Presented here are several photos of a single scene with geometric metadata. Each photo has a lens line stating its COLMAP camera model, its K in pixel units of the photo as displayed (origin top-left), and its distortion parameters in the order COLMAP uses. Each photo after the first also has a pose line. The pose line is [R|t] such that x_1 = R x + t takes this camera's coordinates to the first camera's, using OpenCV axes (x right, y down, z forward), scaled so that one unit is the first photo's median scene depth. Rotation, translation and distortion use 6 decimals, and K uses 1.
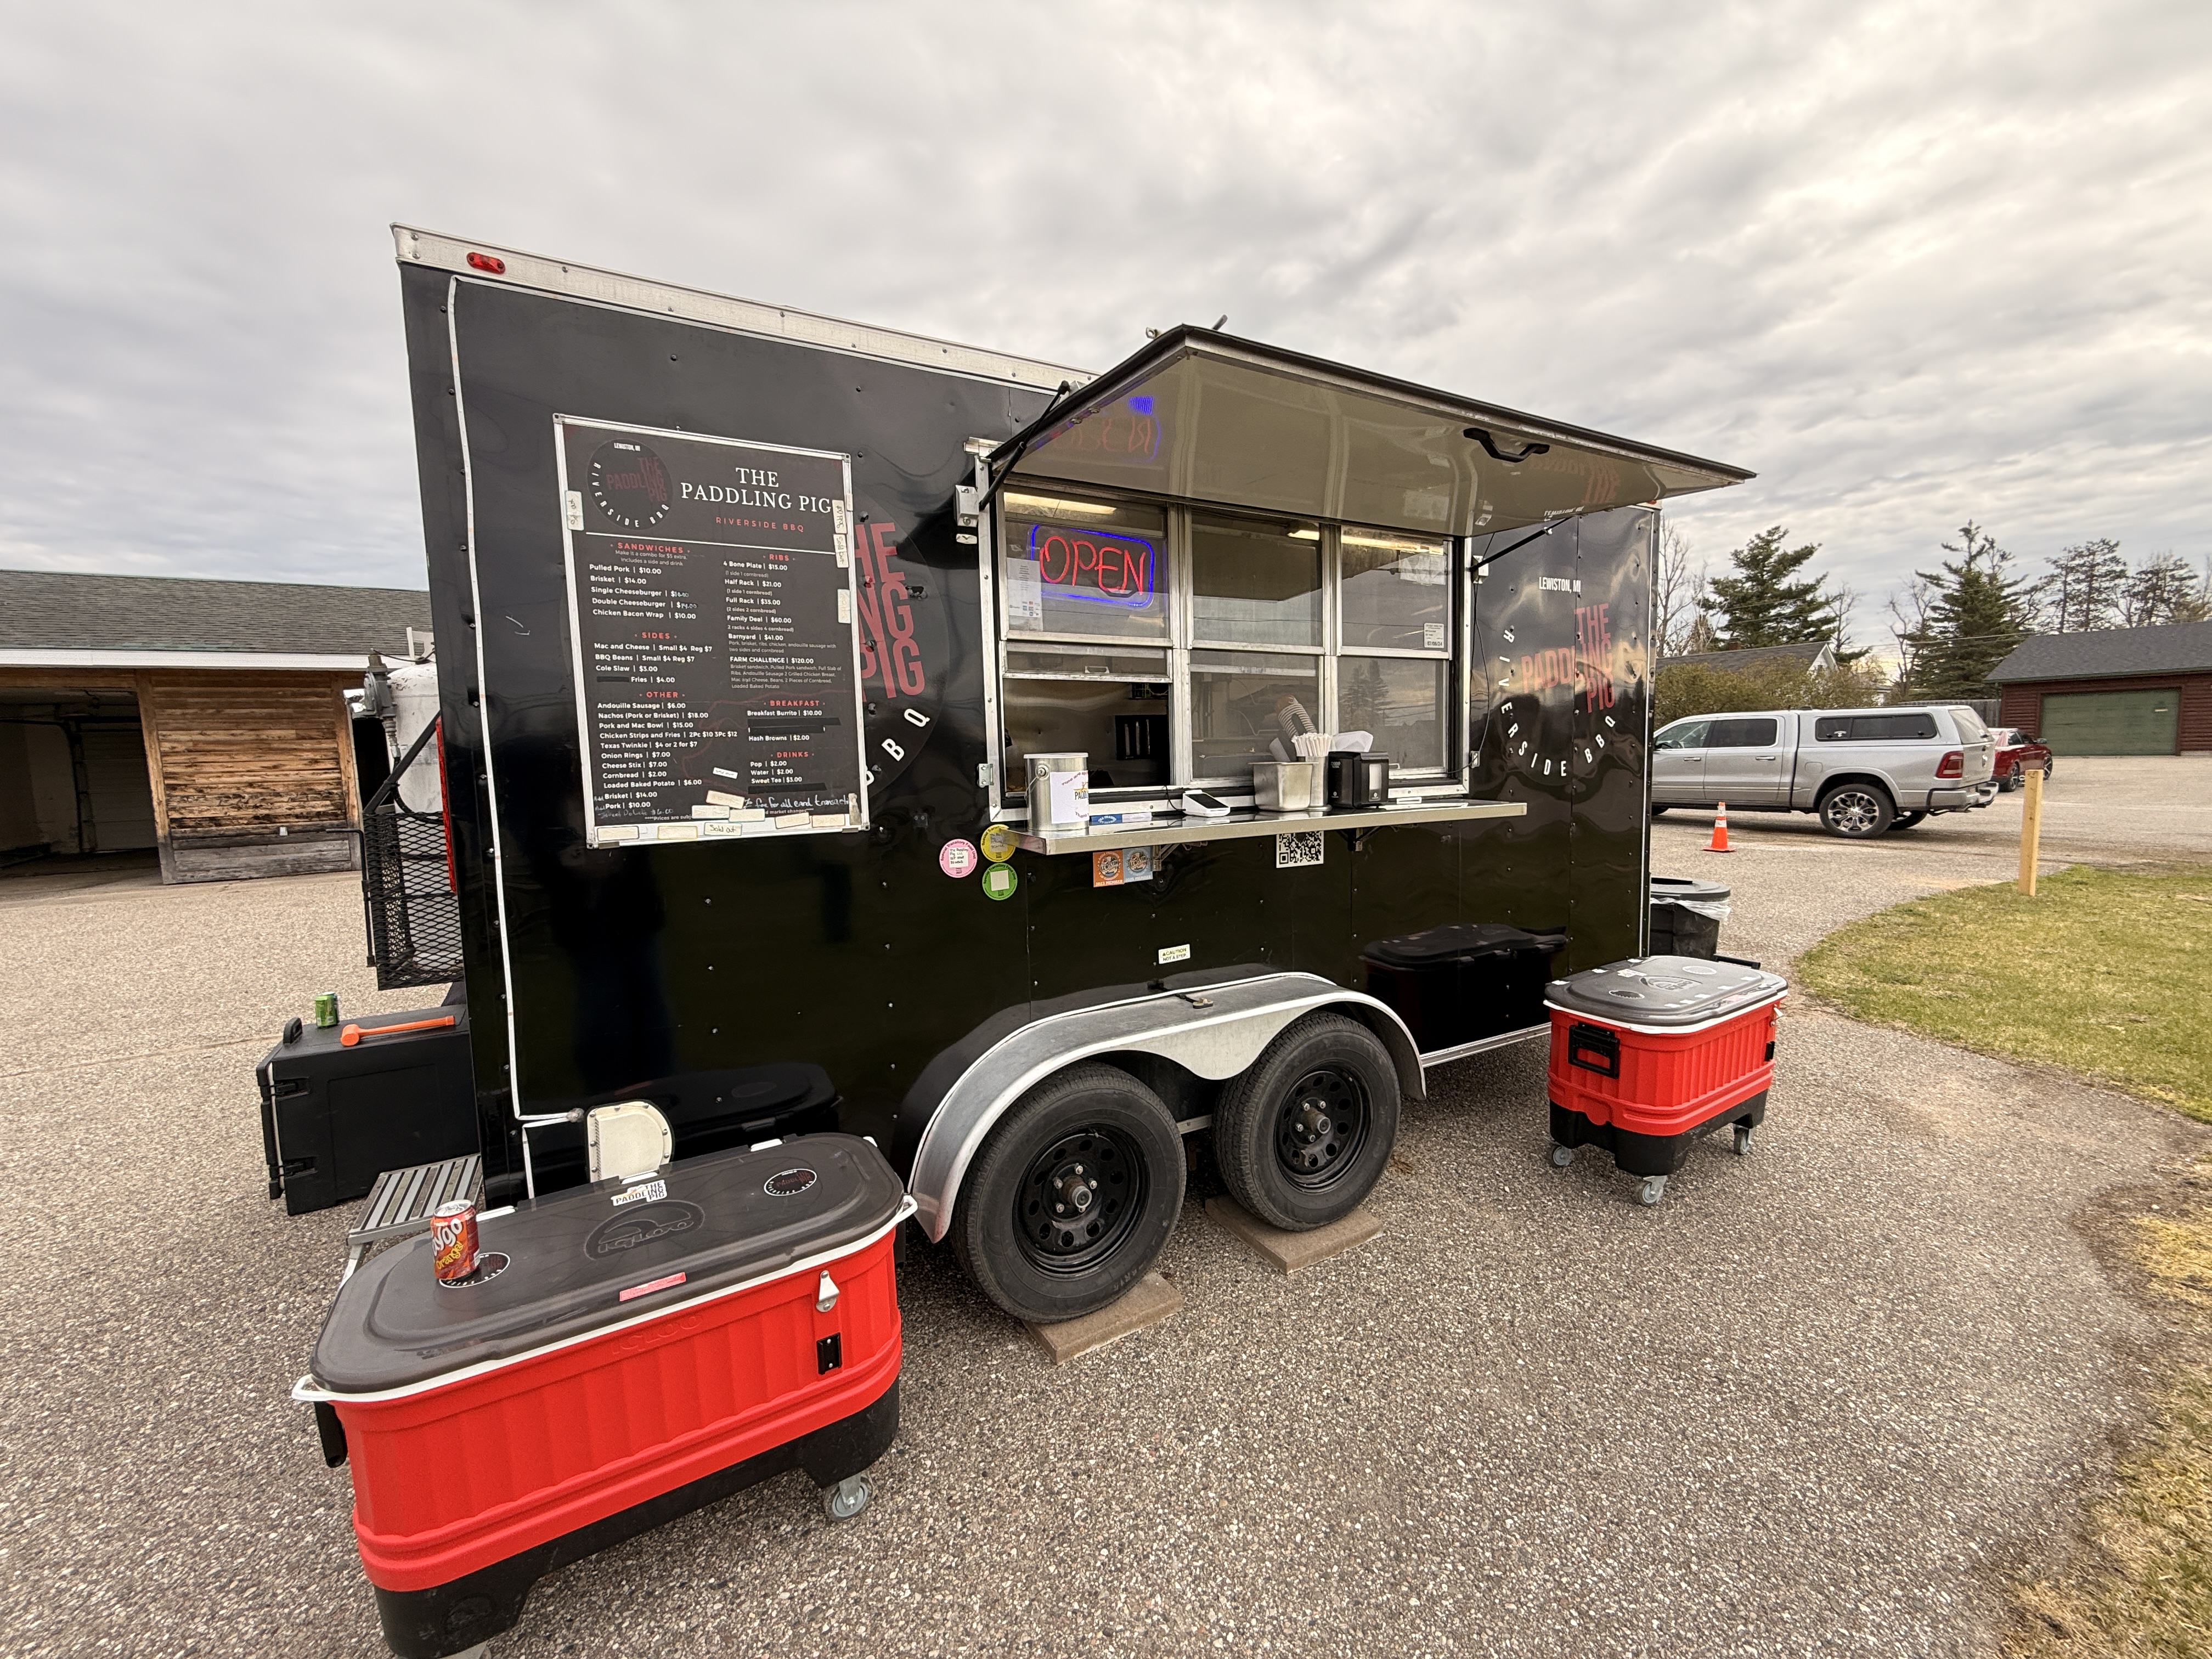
lens RADIAL K [[891.8, 0, 1106.0], [0, 891.8, 829.5], [0, 0, 1]] dist [-0.000062, 0.000045]
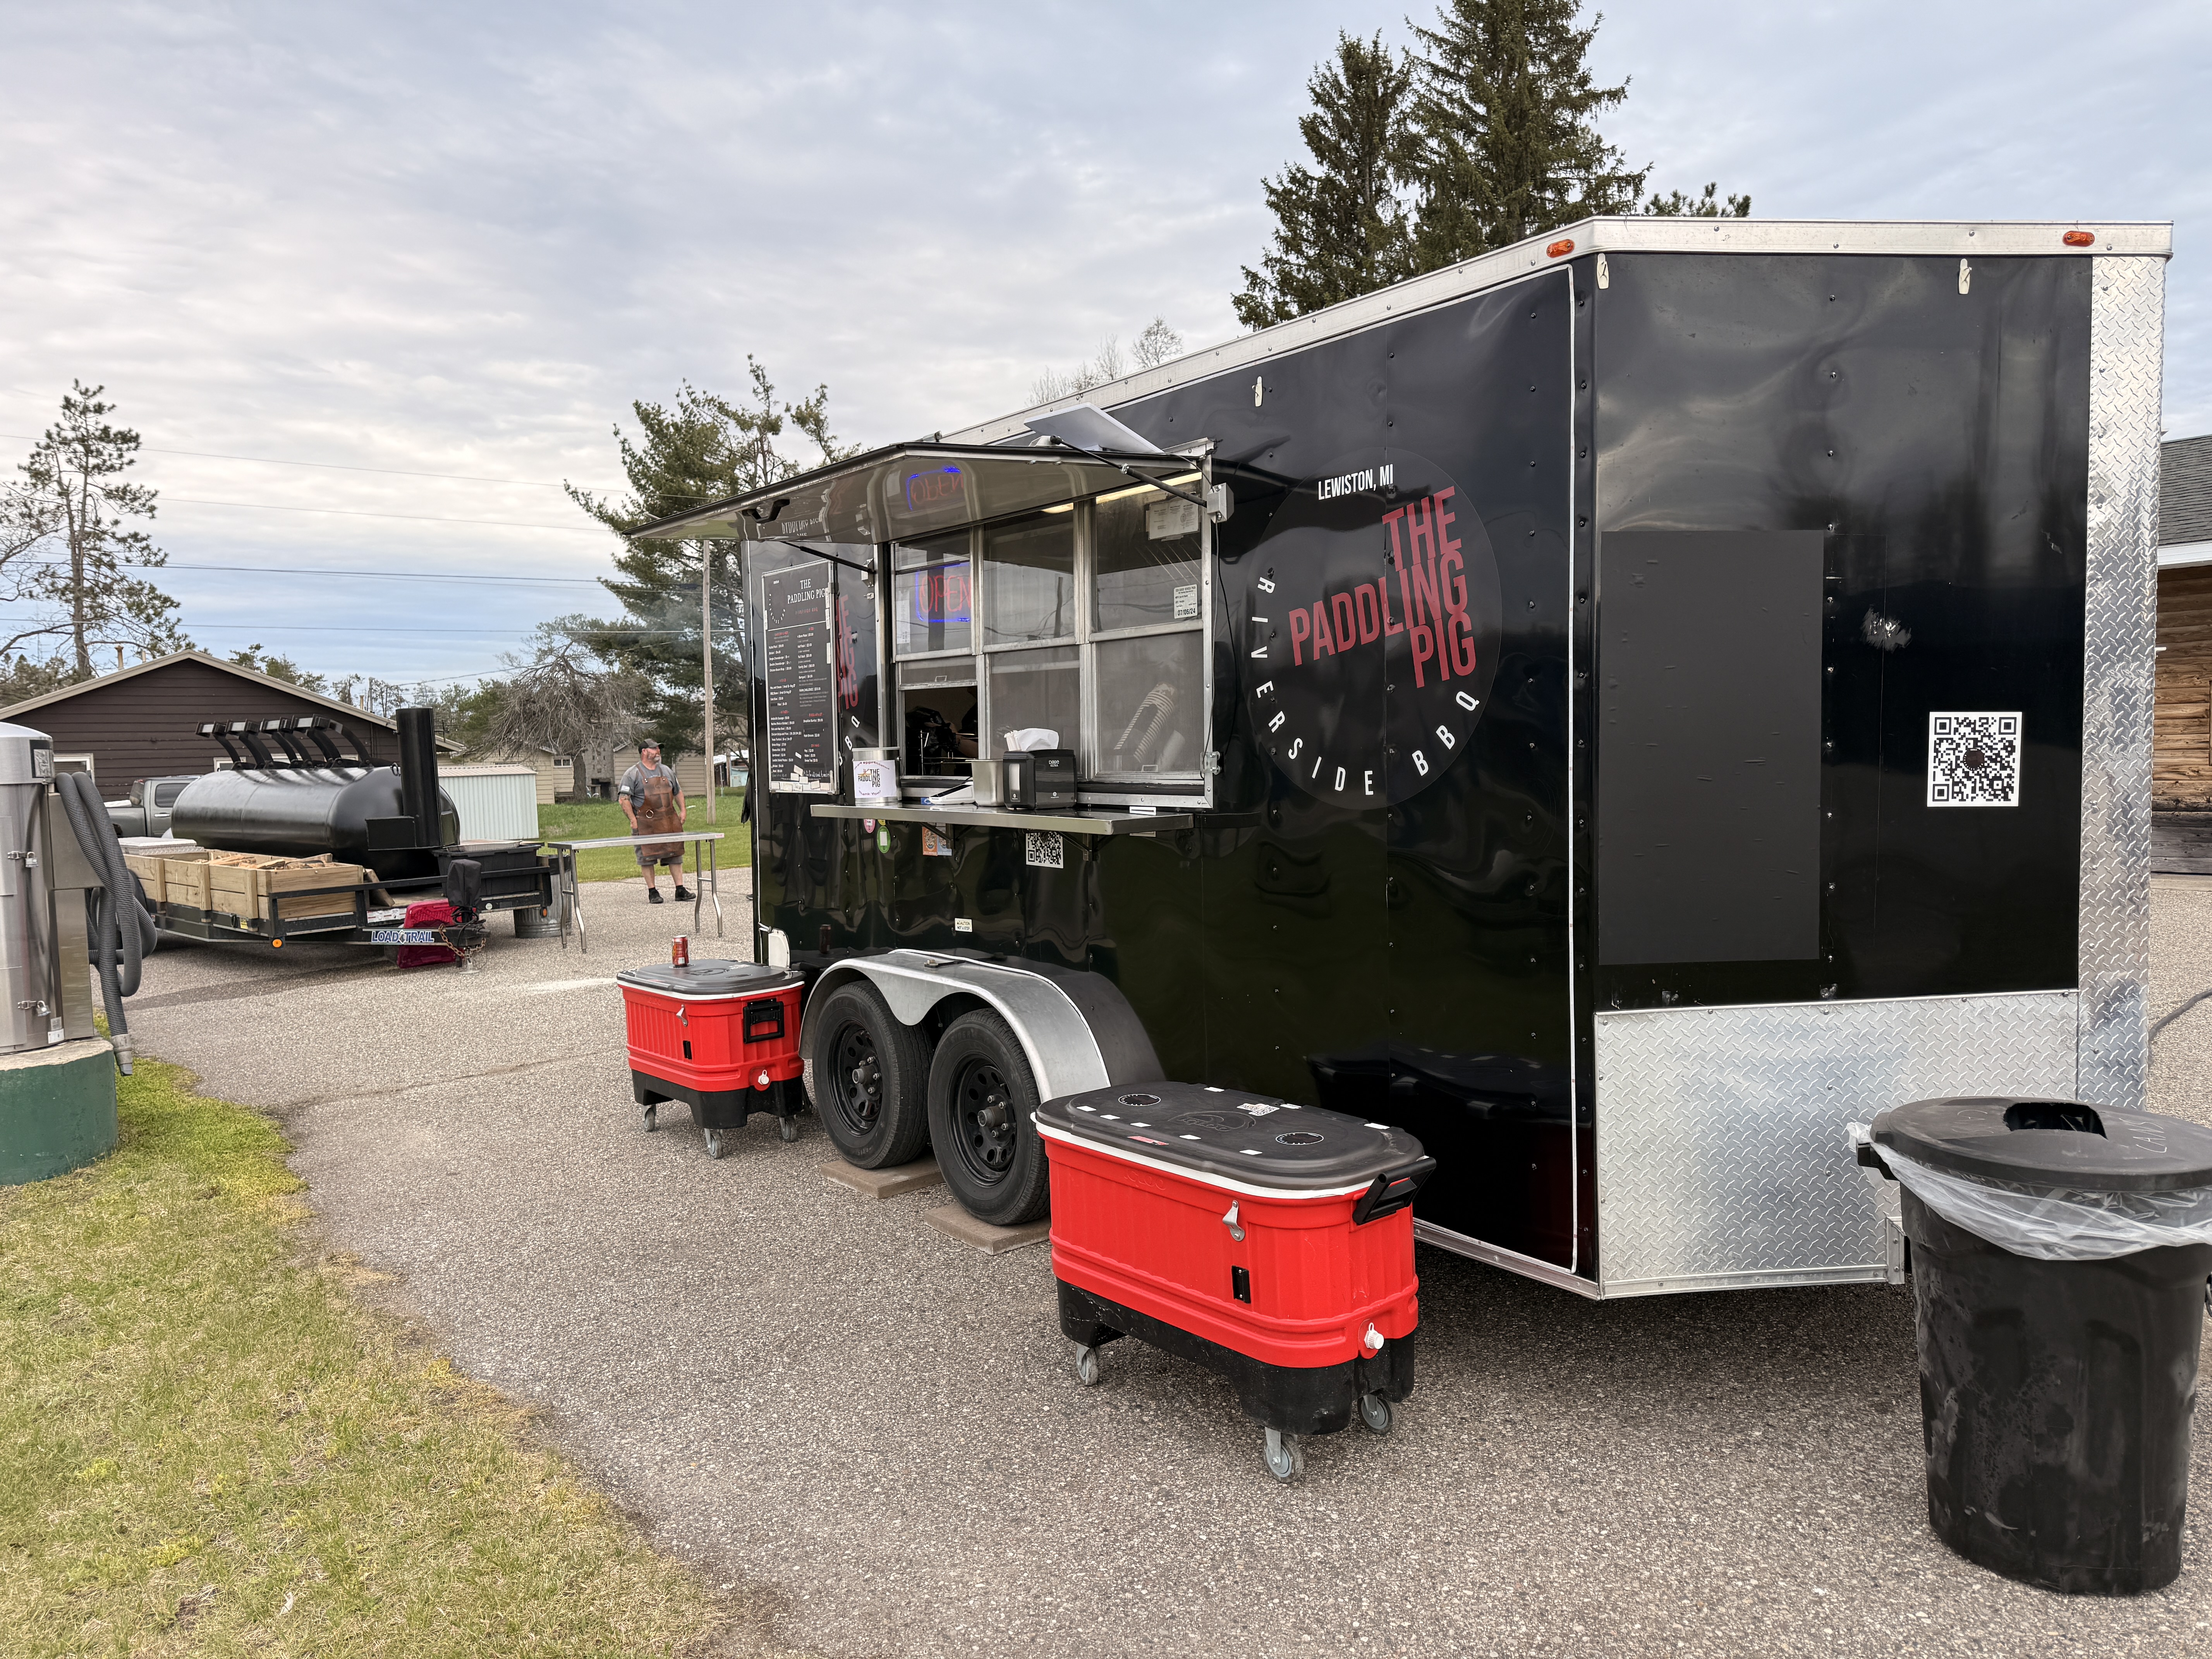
lens RADIAL K [[1564.4, 0, 1106.0], [0, 1564.4, 829.5], [0, 0, 1]] dist [-0.065228, 0.003146]
pose [[0.119403, 0.068599, -0.990473, 2.022481], [-0.082052, 0.994879, 0.059013, -0.111807], [0.989450, 0.074224, 0.124420, 0.919984]]
